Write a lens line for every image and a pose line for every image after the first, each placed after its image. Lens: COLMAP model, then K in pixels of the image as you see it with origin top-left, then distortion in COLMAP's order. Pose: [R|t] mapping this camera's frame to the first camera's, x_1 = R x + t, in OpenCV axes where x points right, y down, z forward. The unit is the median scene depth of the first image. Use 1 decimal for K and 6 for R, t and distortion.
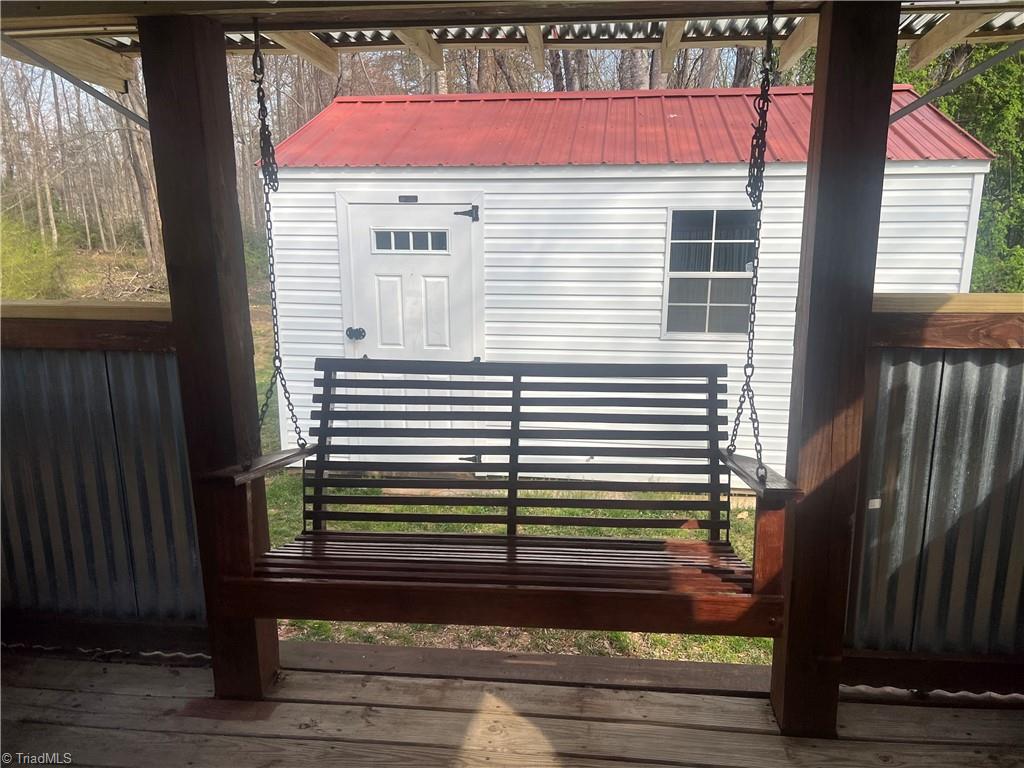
lens RADIAL K [[765.8, 0, 512.0], [0, 765.8, 384.0], [0, 0, 1]] dist [0.050525, -0.004796]
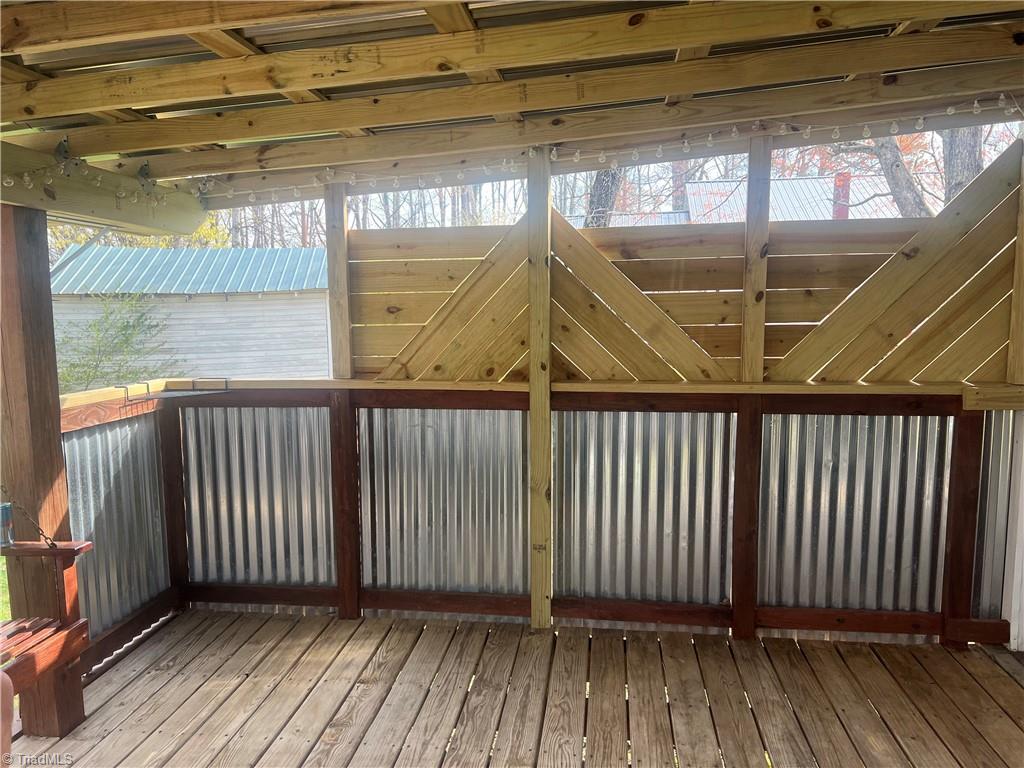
lens RADIAL K [[765.8, 0, 512.0], [0, 765.8, 384.0], [0, 0, 1]] dist [0.050525, -0.004796]
pose [[0.053335, -0.106221, 0.992911, -0.858314], [0.238952, 0.966796, 0.090592, -0.063461], [-0.969566, 0.232426, 0.076946, 0.026564]]
